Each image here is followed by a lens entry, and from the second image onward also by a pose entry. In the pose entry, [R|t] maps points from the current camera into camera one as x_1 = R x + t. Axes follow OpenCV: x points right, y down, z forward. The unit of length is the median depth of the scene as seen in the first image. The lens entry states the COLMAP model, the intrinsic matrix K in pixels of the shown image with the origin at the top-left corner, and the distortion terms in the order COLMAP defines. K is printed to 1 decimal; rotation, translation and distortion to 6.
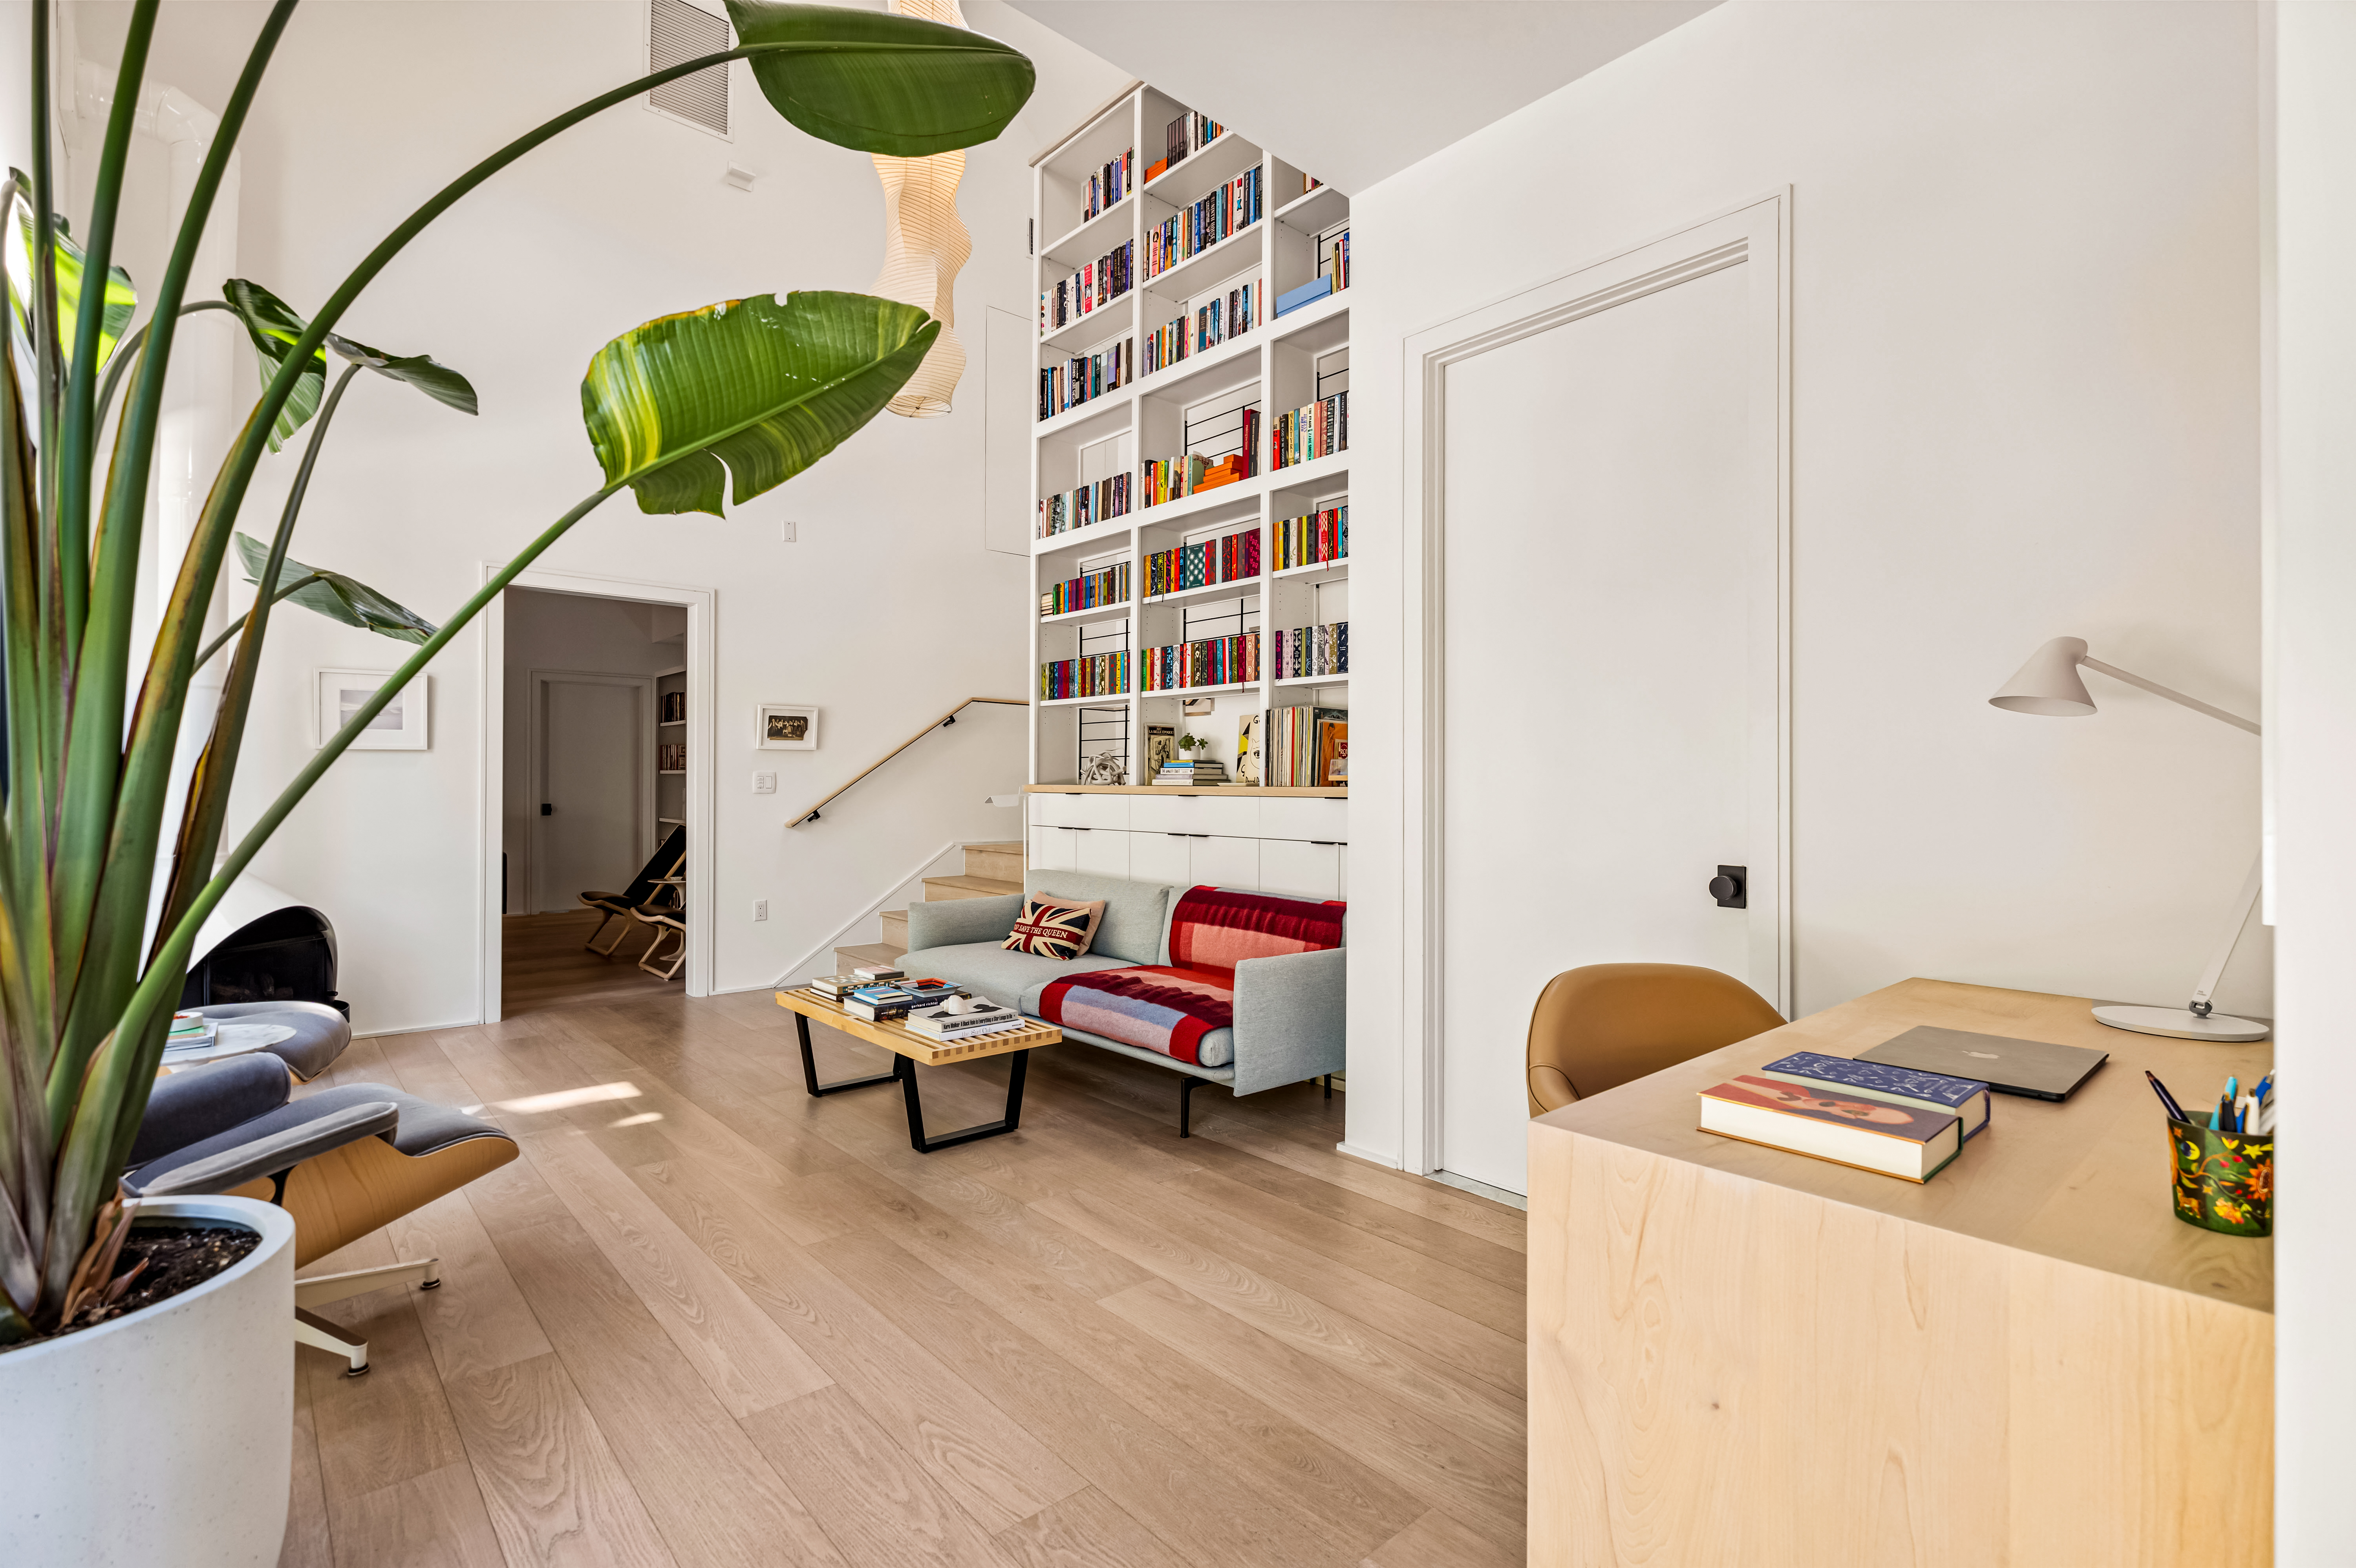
lens RADIAL K [[1085.2, 0, 1184.6], [0, 1085.2, 779.6], [0, 0, 1]] dist [0.002691, -0.001707]
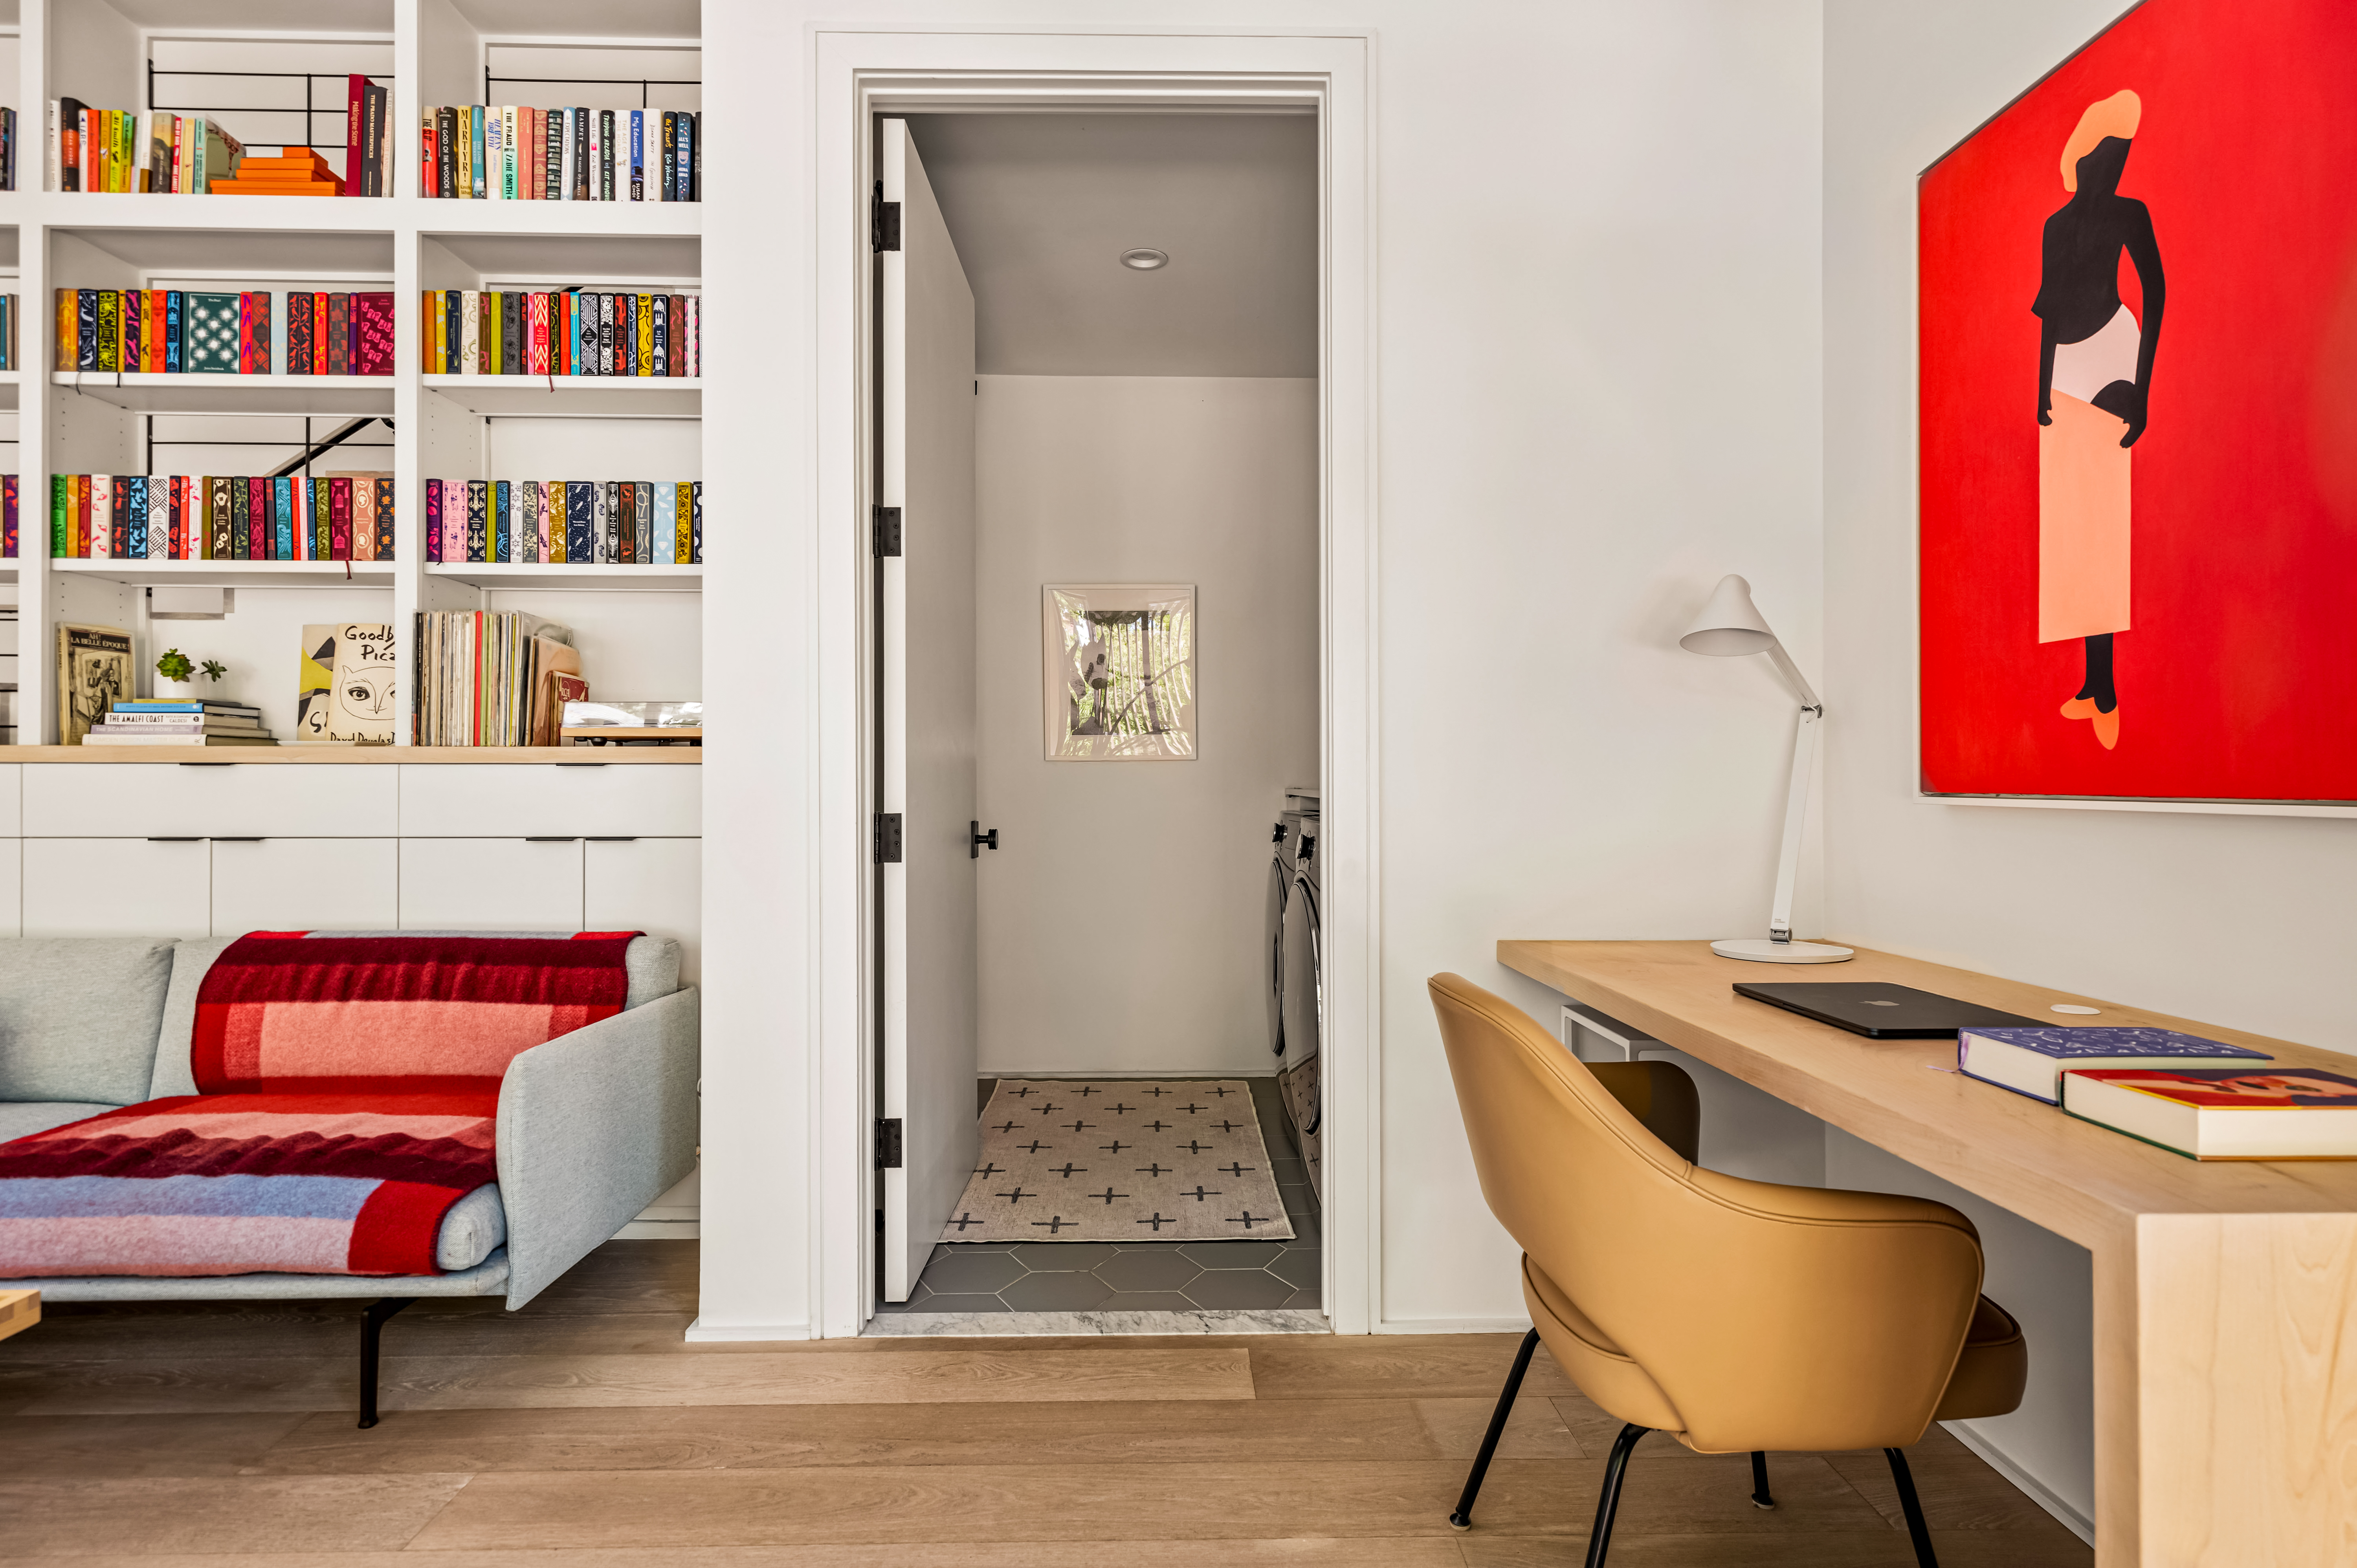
lens RADIAL K [[1197.9, 0, 1180.2], [0, 1197.9, 783.4], [0, 0, 1]] dist [0.004669, -0.000847]
pose [[0.644855, -0.001295, 0.764304, -0.146474], [-0.001220, 0.999996, 0.002723, 0.023312], [-0.764304, -0.002688, 0.644850, 0.282320]]
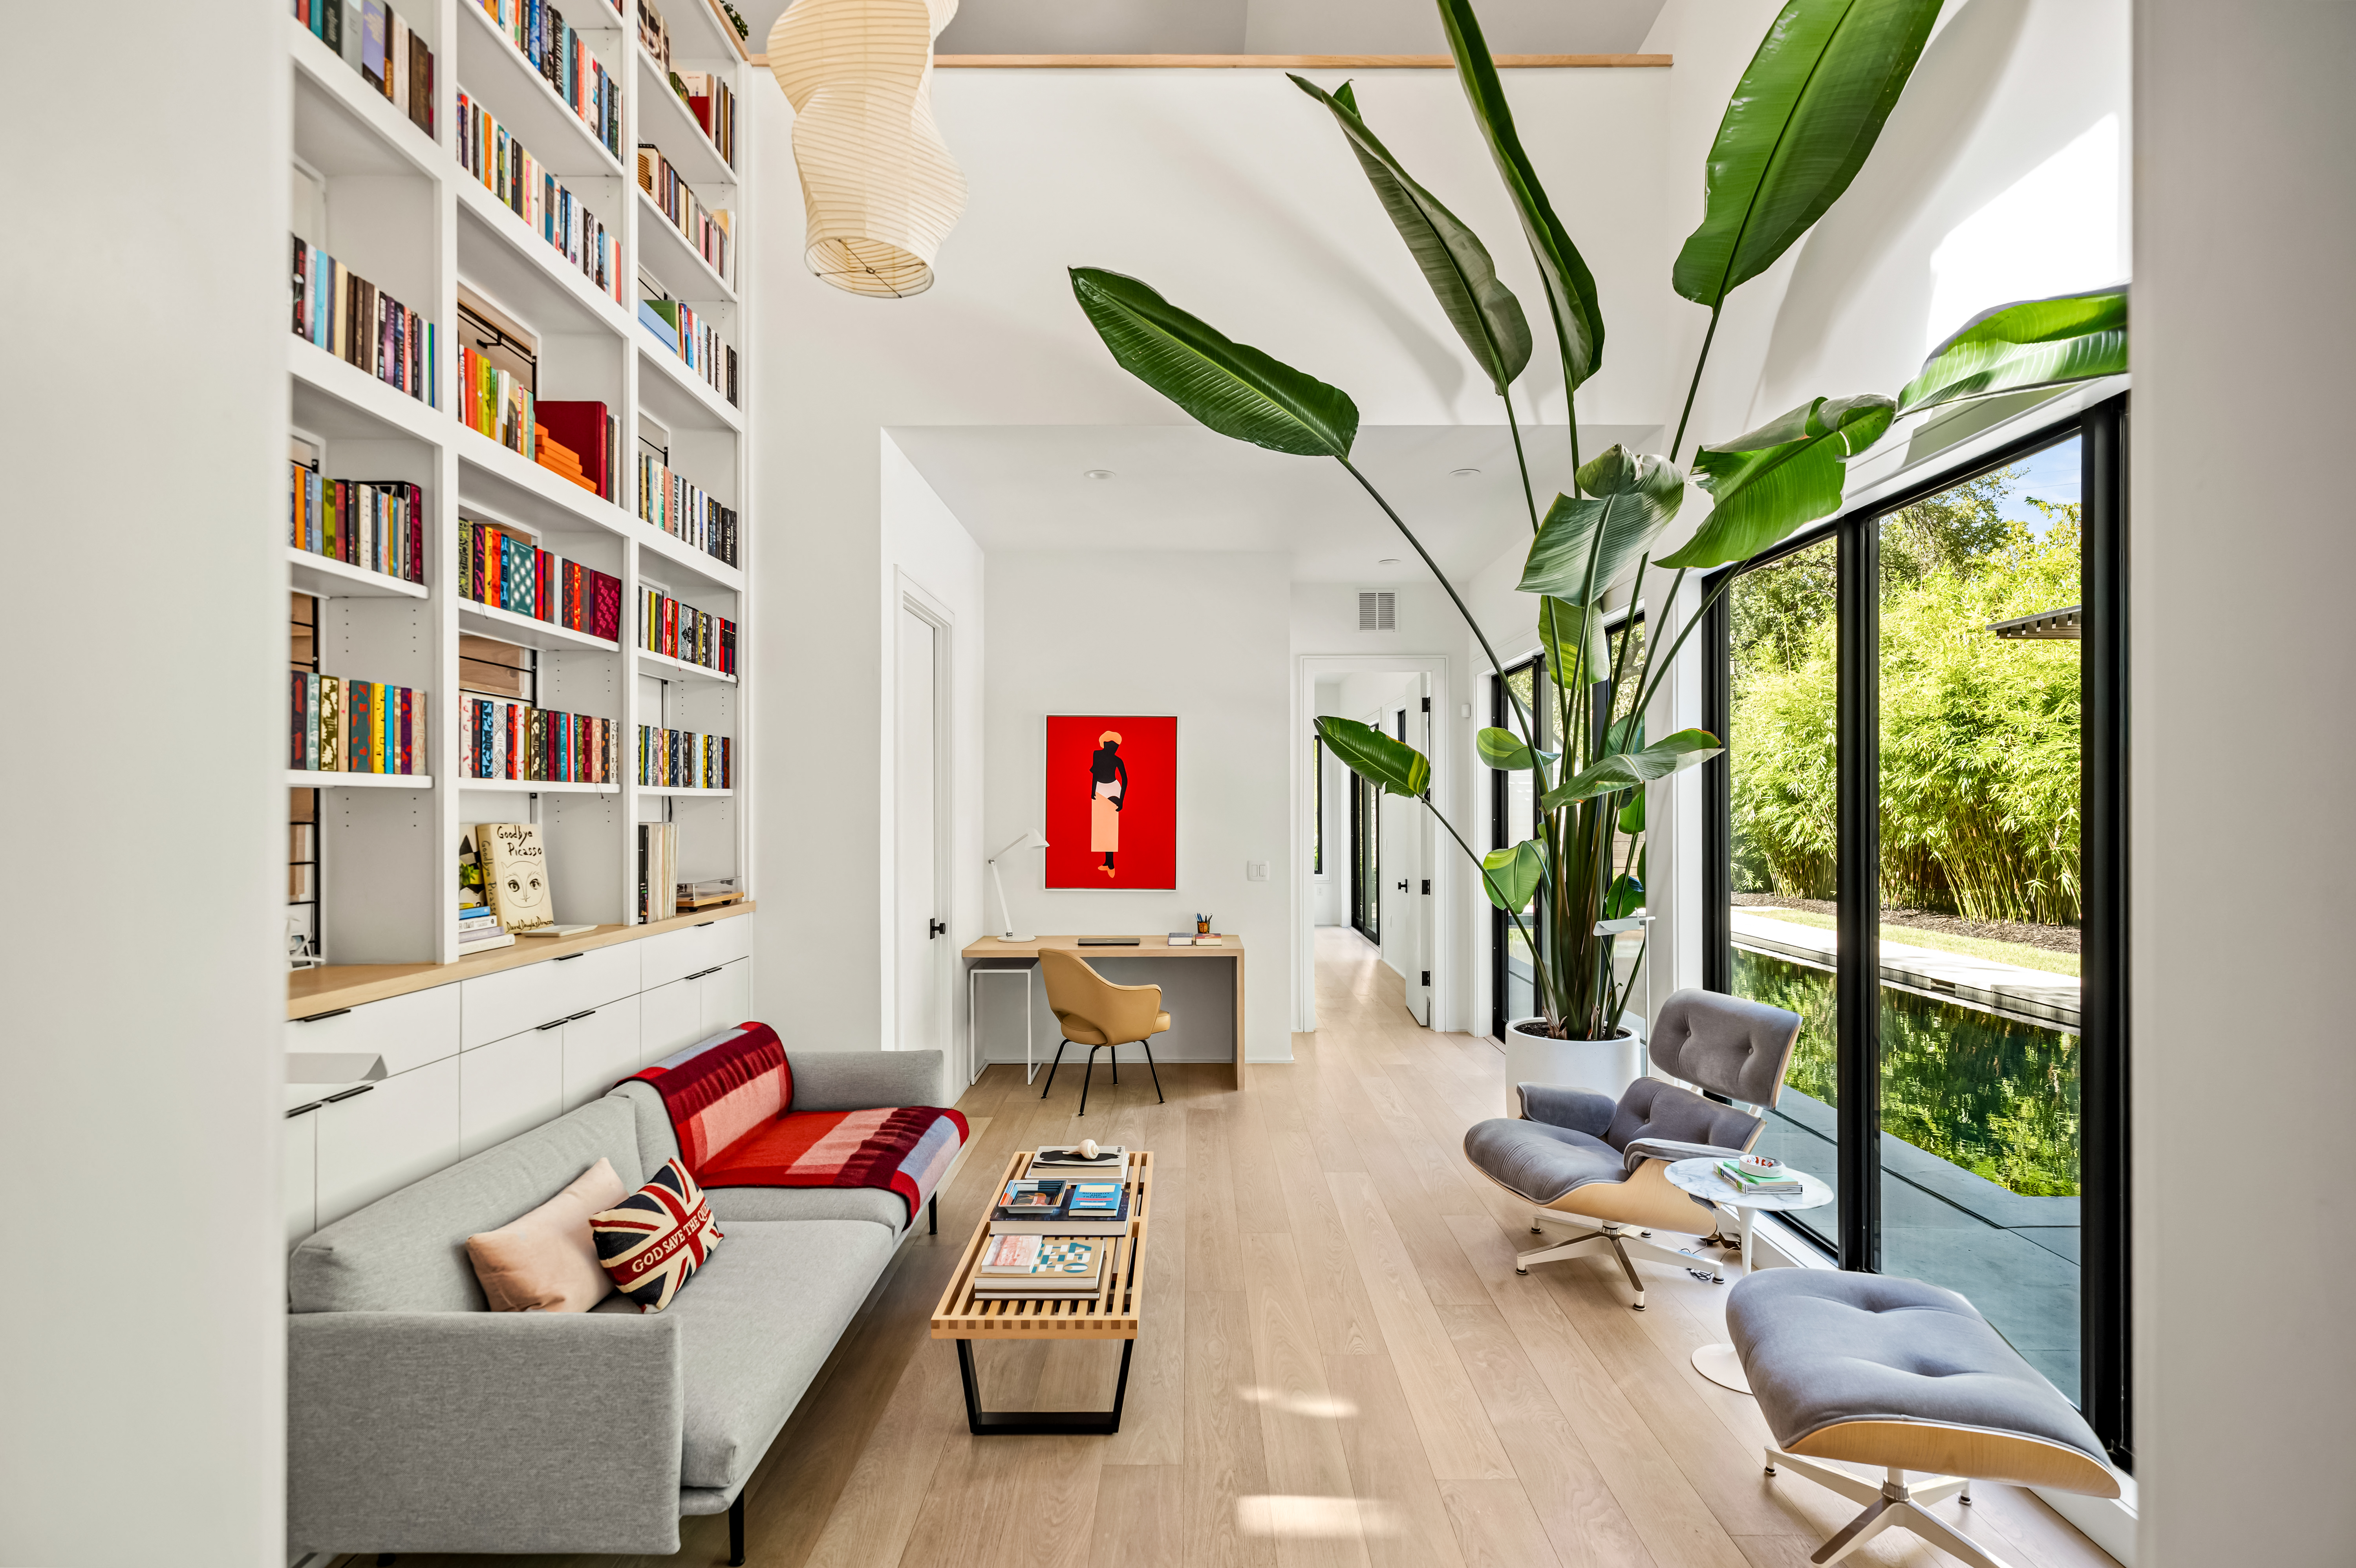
lens RADIAL K [[1085.2, 0, 1191.5], [0, 1085.2, 801.8], [0, 0, 1]] dist [0.002691, -0.001707]
pose [[-0.750550, -0.004584, 0.660798, -0.727386], [-0.010585, 0.999931, -0.005086, -0.080782], [-0.660729, -0.010812, -0.750546, 1.315364]]
